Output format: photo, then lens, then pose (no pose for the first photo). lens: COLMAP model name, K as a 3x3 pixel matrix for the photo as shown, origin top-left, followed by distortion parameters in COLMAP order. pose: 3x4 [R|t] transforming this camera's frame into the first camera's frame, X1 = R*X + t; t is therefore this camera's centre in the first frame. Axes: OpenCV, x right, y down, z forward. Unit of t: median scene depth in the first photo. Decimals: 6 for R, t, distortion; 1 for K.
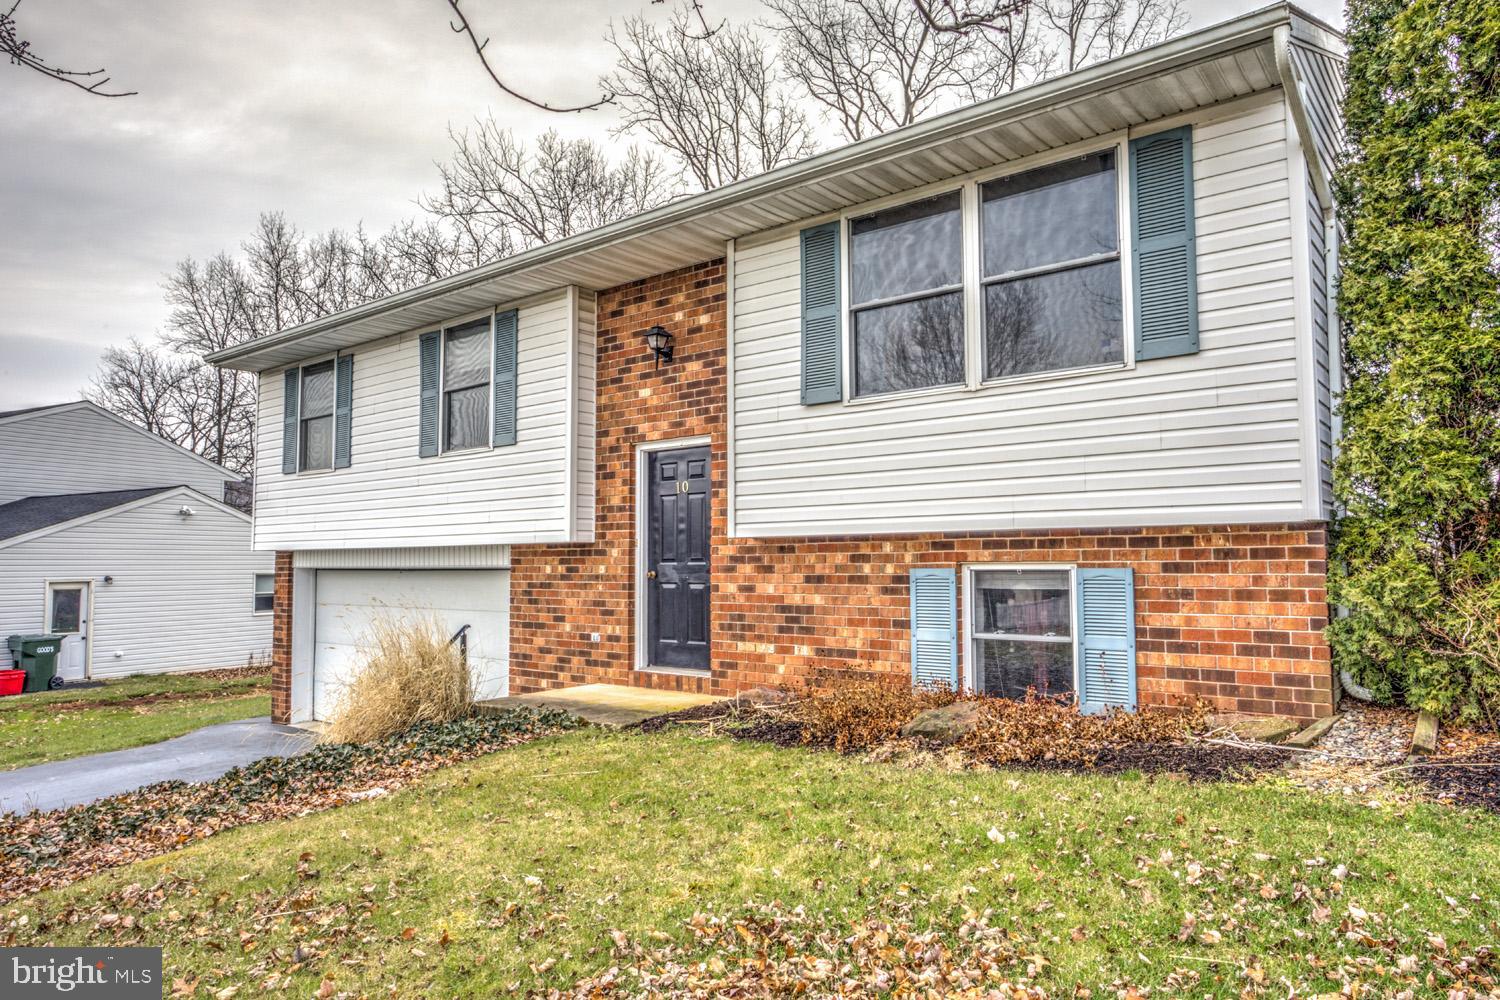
lens RADIAL K [[969.9, 0, 768.8], [0, 969.9, 504.7], [0, 0, 1]] dist [-0.009191, -0.001557]
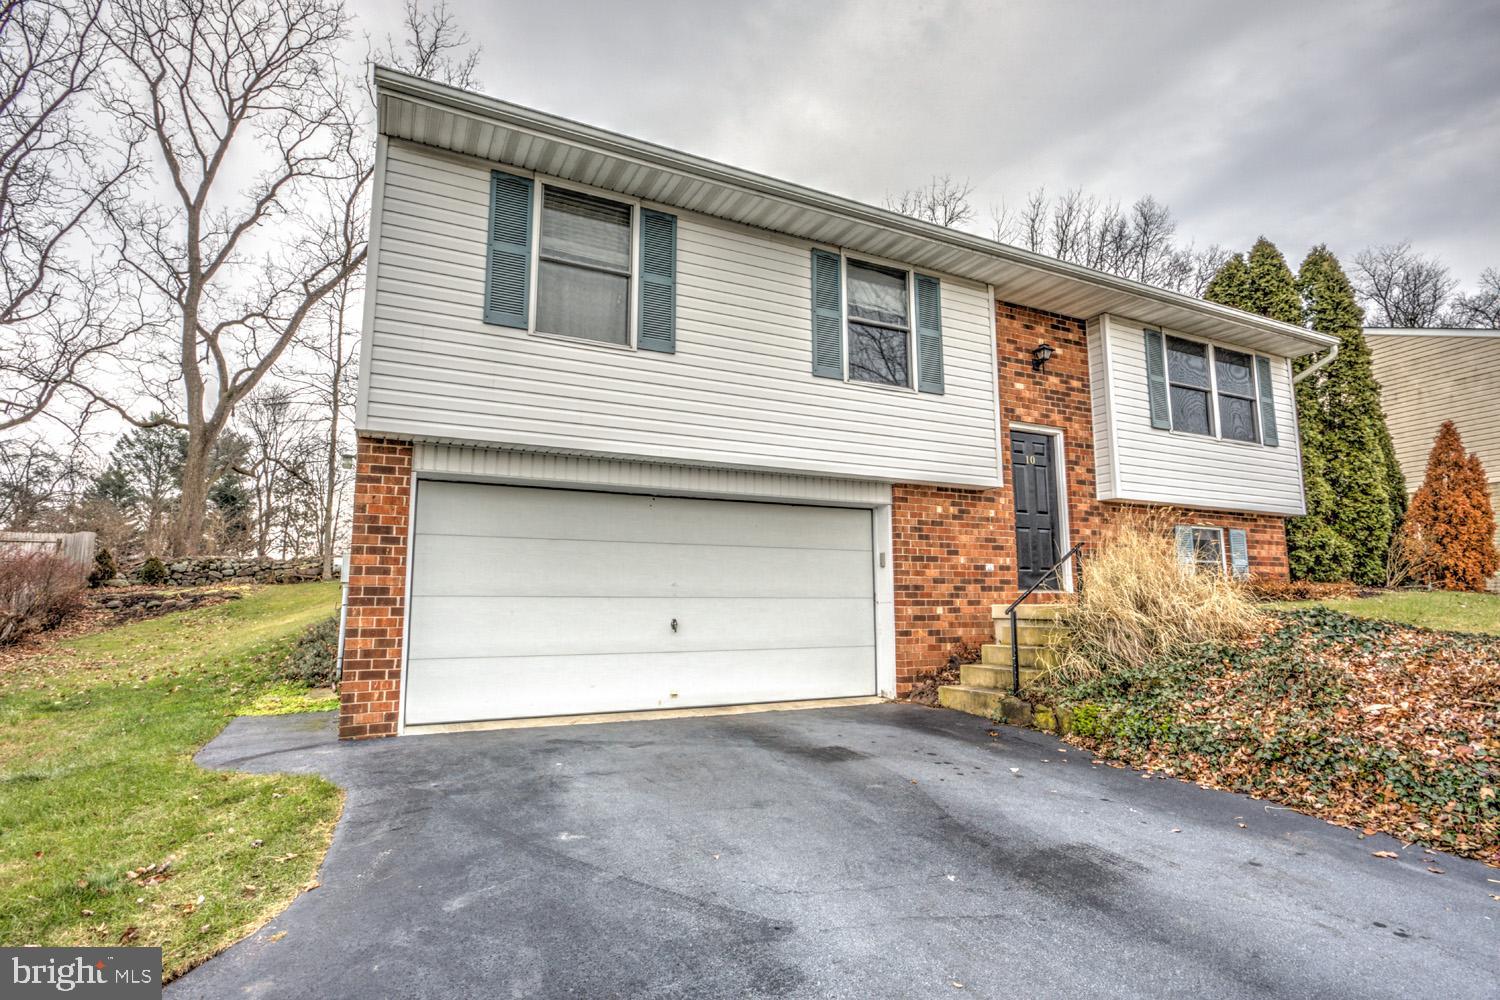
lens RADIAL K [[766.0, 0, 750.0], [0, 766.0, 500.0], [0, 0, 1]] dist [-0.014027, 0.007131]
pose [[0.419149, 0.130353, 0.898511, -1.259051], [-0.054914, 0.991468, -0.118222, 0.194271], [-0.906255, 0.000212, 0.422730, 0.917023]]
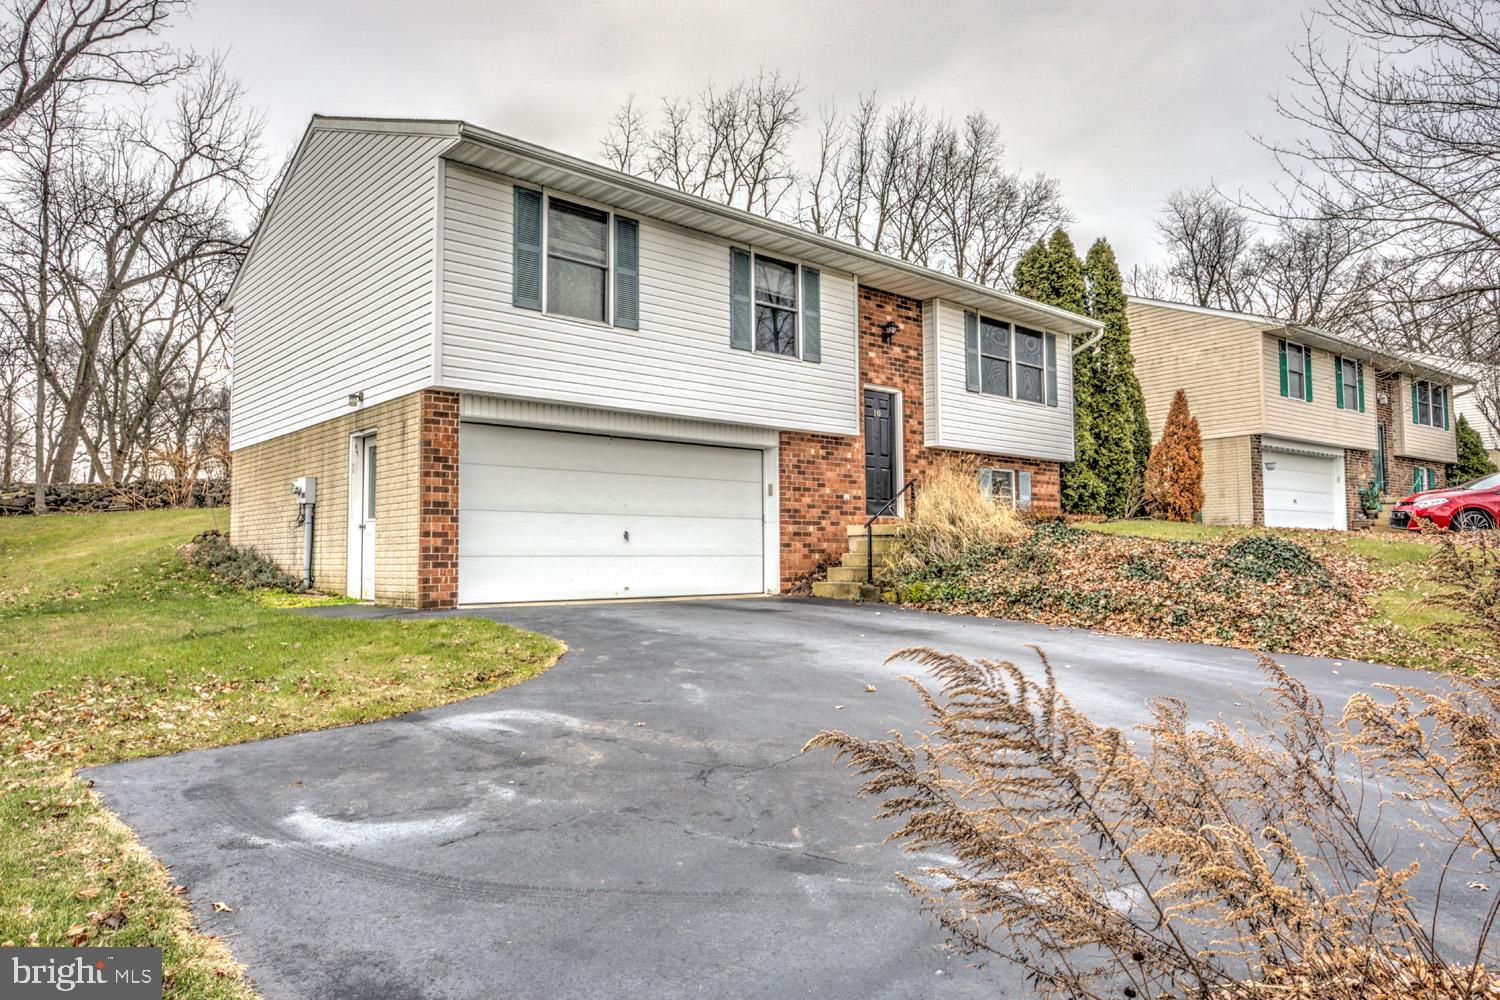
lens RADIAL K [[976.5, 0, 750.0], [0, 976.5, 500.0], [0, 0, 1]] dist [-0.006024, -0.001132]
pose [[0.166355, 0.064561, 0.983950, -1.890421], [-0.053825, 0.996961, -0.056315, 0.254958], [-0.984596, -0.043593, 0.169324, 0.937124]]
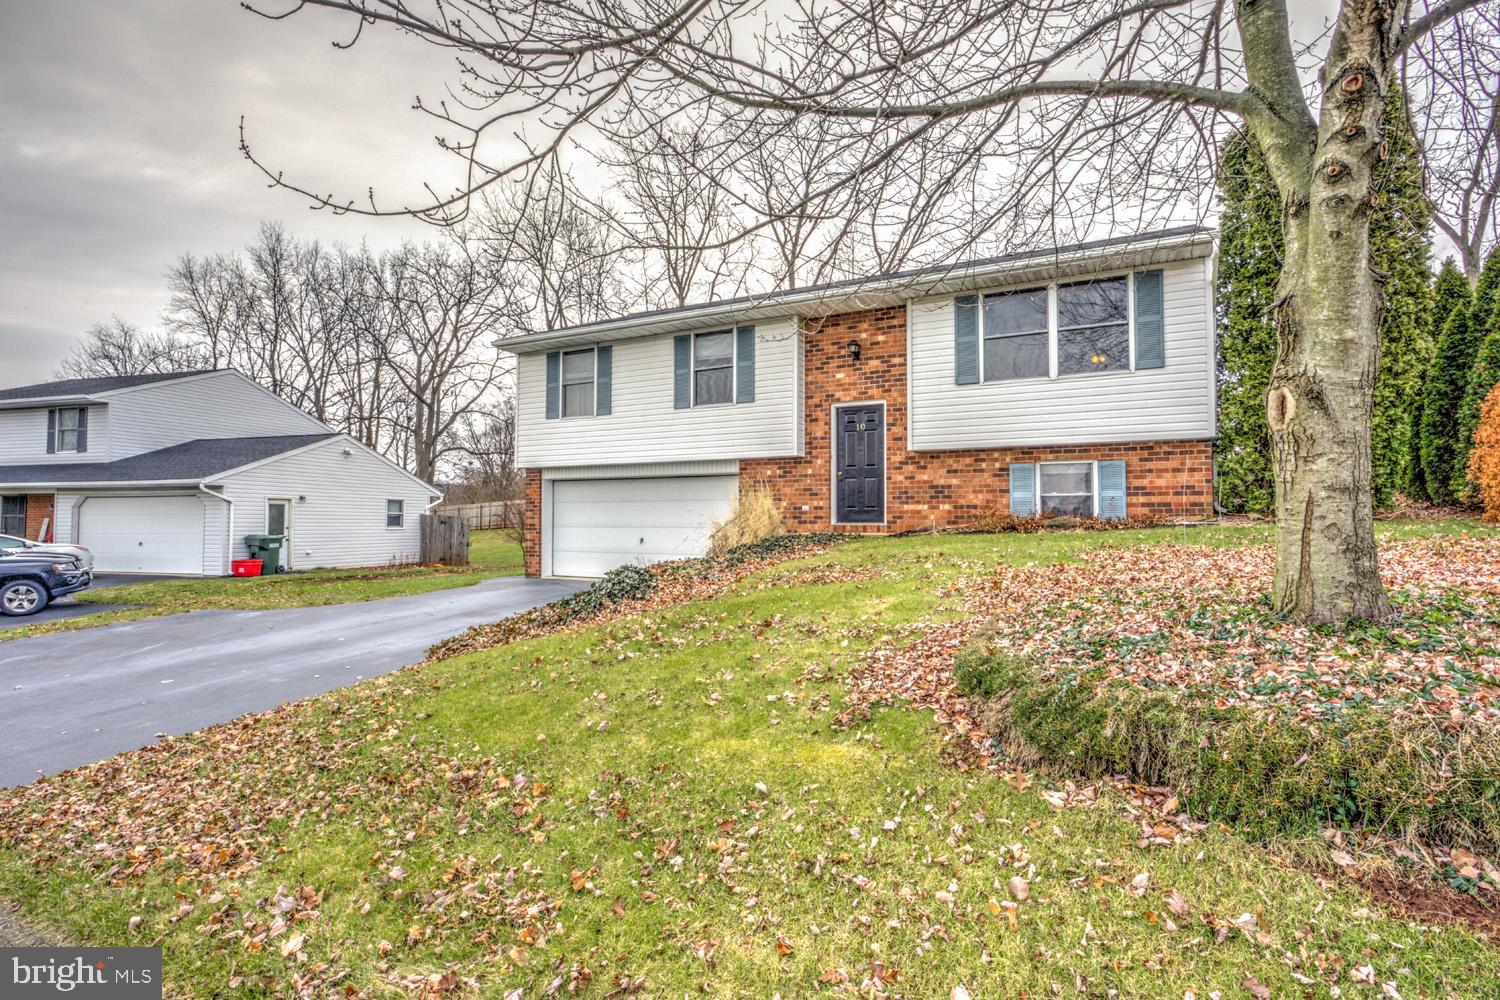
lens RADIAL K [[766.0, 0, 750.0], [0, 766.0, 500.0], [0, 0, 1]] dist [-0.014027, 0.007131]
pose [[0.984471, 0.014257, 0.174966, -0.568307], [-0.019220, 0.999458, 0.026708, 0.089796], [-0.174491, -0.029656, 0.984212, -0.435003]]
